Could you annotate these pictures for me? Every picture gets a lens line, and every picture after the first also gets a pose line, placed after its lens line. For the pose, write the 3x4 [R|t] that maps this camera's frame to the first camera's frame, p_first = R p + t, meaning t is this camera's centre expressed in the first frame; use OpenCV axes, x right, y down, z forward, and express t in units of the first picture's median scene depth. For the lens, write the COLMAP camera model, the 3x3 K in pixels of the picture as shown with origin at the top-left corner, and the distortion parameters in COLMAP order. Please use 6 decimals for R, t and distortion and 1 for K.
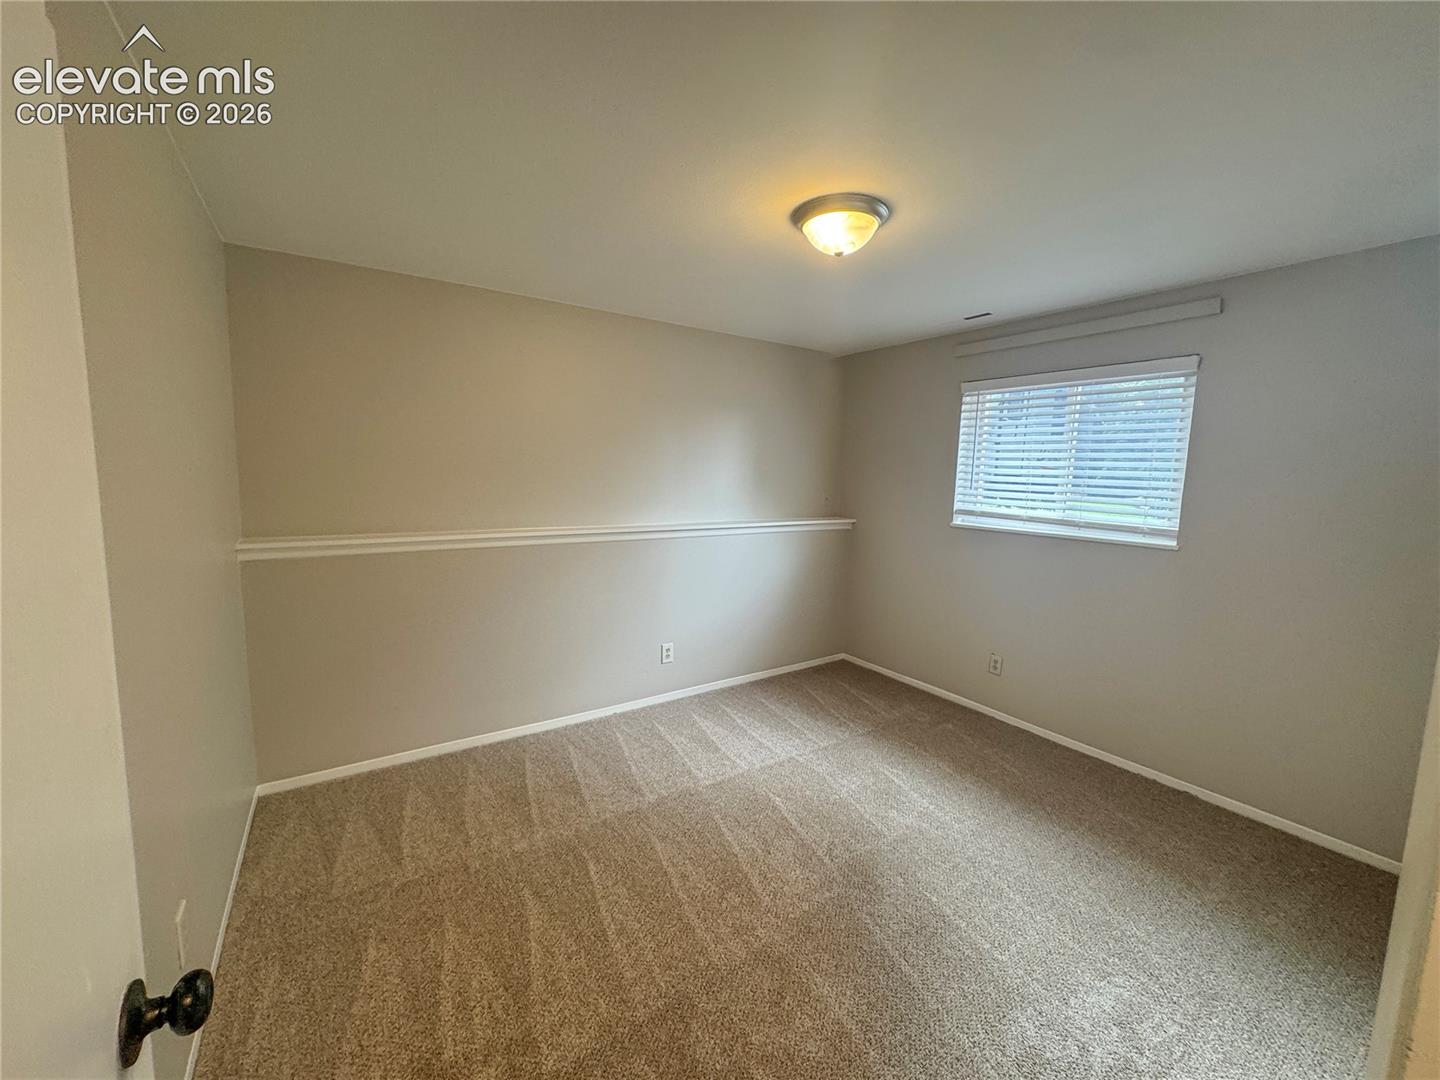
lens RADIAL K [[574.6, 0, 724.7], [0, 574.6, 538.2], [0, 0, 1]] dist [-0.003996, 0.000436]
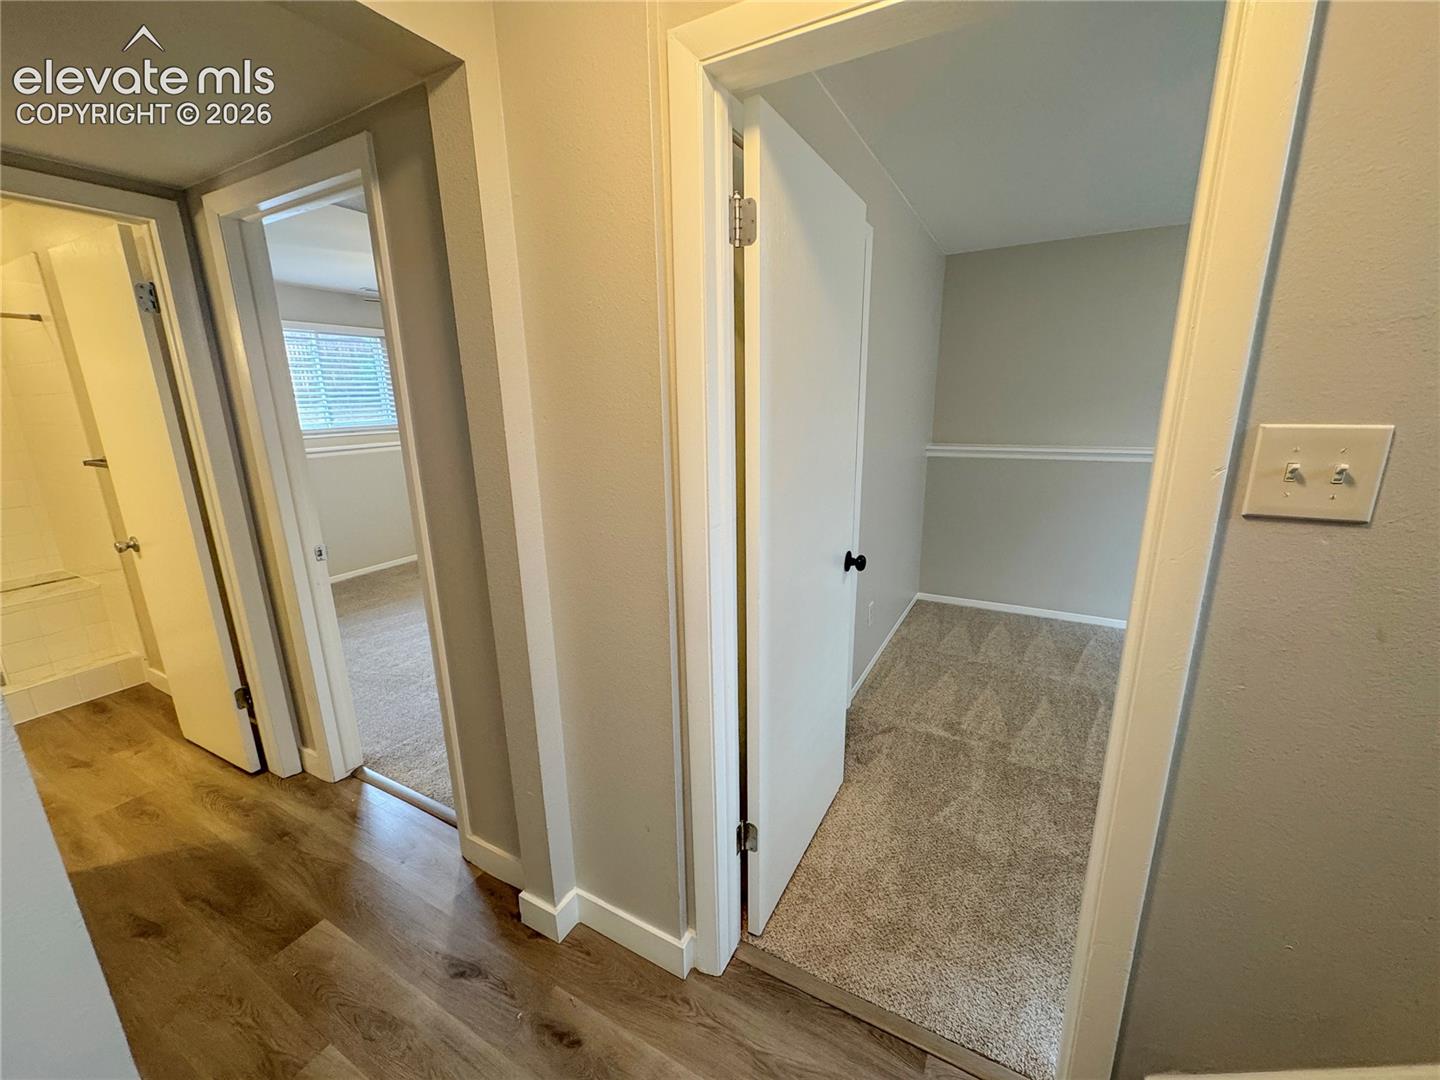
lens RADIAL K [[574.6, 0, 721.6], [0, 574.6, 538.7], [0, 0, 1]] dist [-0.003996, 0.000436]
pose [[0.458318, 0.180900, -0.870184, 0.622443], [-0.069973, 0.983373, 0.167576, 0.065068], [0.886030, -0.015913, 0.463356, -0.497232]]
